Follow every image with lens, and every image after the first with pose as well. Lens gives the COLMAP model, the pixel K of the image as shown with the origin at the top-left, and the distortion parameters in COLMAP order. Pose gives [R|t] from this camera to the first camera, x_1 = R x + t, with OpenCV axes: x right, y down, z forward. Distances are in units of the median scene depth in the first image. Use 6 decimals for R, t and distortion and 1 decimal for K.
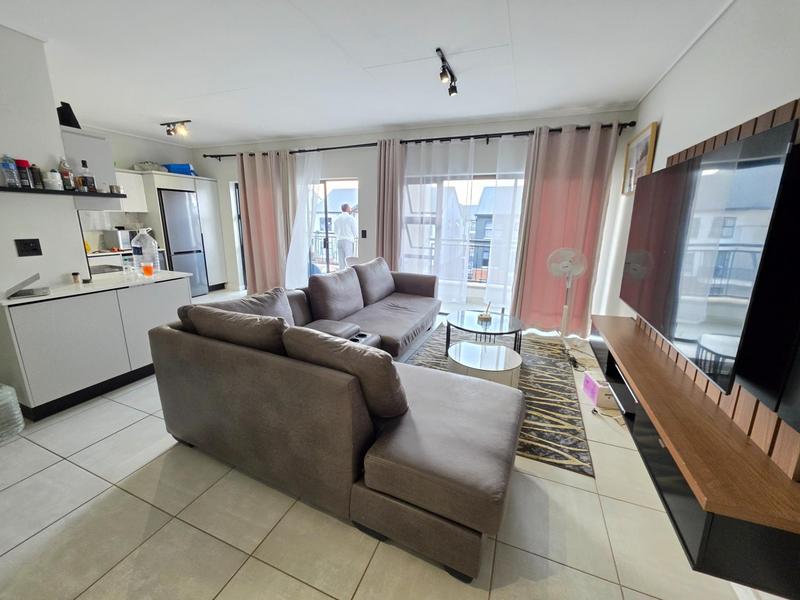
lens RADIAL K [[323.2, 0, 397.9], [0, 323.2, 297.1], [0, 0, 1]] dist [-0.000973, 0.000717]
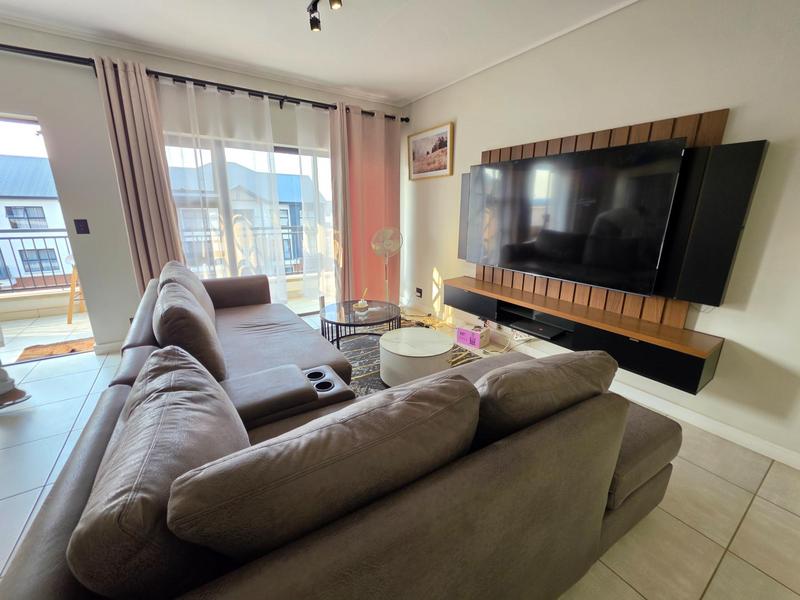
lens RADIAL K [[323.2, 0, 397.8], [0, 323.2, 300.6], [0, 0, 1]] dist [-0.000973, 0.000717]
pose [[0.573135, -0.241200, 0.783159, -0.334439], [0.187965, 0.968915, 0.160853, -0.072700], [-0.797612, 0.055016, 0.600656, 0.295316]]
